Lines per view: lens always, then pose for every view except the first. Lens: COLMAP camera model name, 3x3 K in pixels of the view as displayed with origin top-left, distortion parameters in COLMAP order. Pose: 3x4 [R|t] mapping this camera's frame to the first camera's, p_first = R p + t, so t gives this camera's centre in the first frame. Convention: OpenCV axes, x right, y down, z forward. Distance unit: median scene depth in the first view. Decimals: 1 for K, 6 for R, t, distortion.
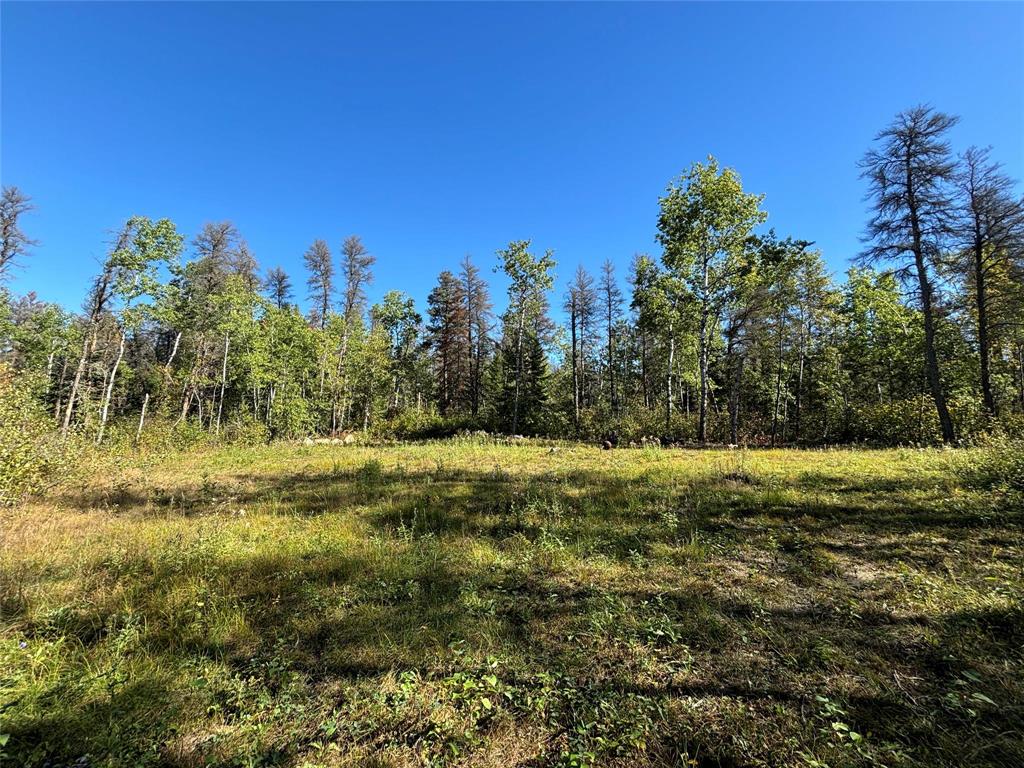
lens RADIAL K [[408.4, 0, 505.5], [0, 408.4, 385.8], [0, 0, 1]] dist [0.001385, -0.000687]
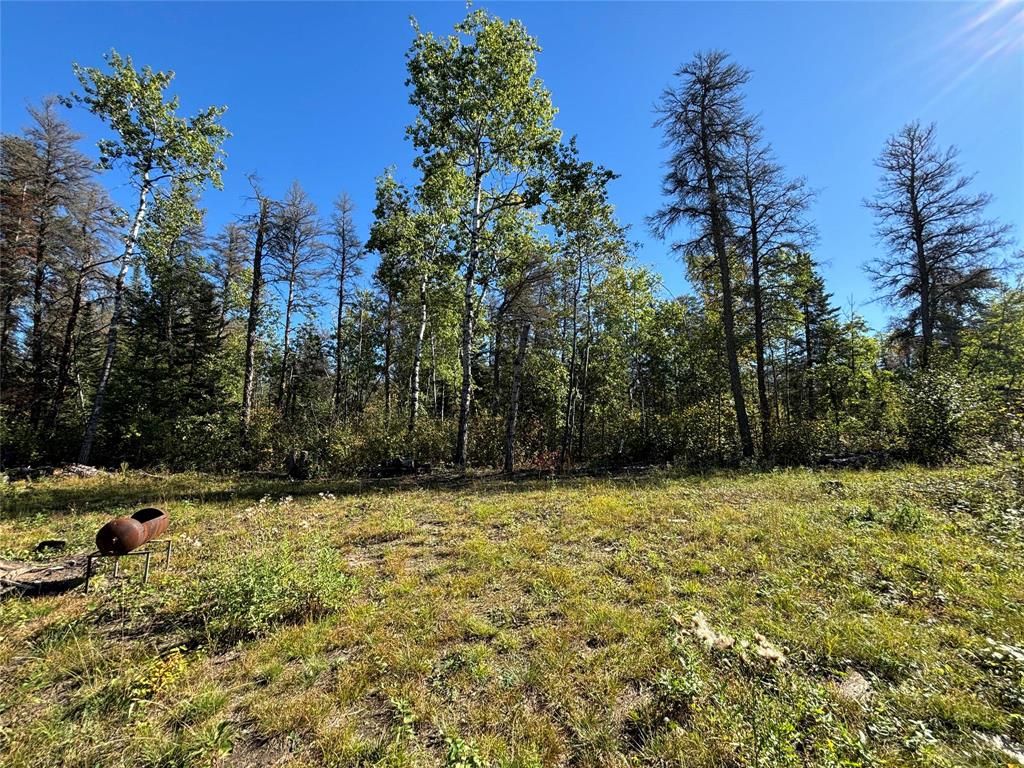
lens RADIAL K [[408.4, 0, 505.5], [0, 408.4, 385.8], [0, 0, 1]] dist [0.001385, -0.000687]
pose [[0.841295, 0.049598, 0.538297, 0.138462], [-0.043925, 0.998761, -0.023374, 0.020845], [-0.538789, -0.003980, 0.842431, 0.305422]]
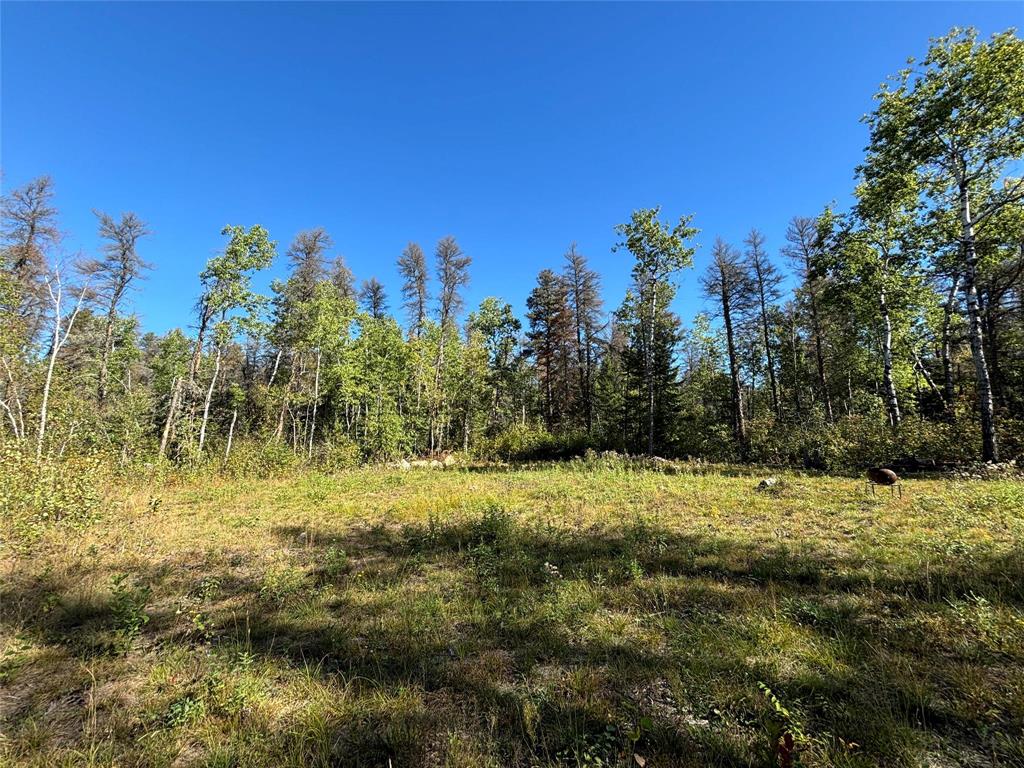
lens RADIAL K [[408.4, 0, 505.5], [0, 408.4, 385.8], [0, 0, 1]] dist [0.001385, -0.000687]
pose [[0.975490, -0.040992, -0.216190, -0.063484], [0.031904, 0.998461, -0.045364, 0.013070], [0.217717, 0.037355, 0.975297, 0.154271]]
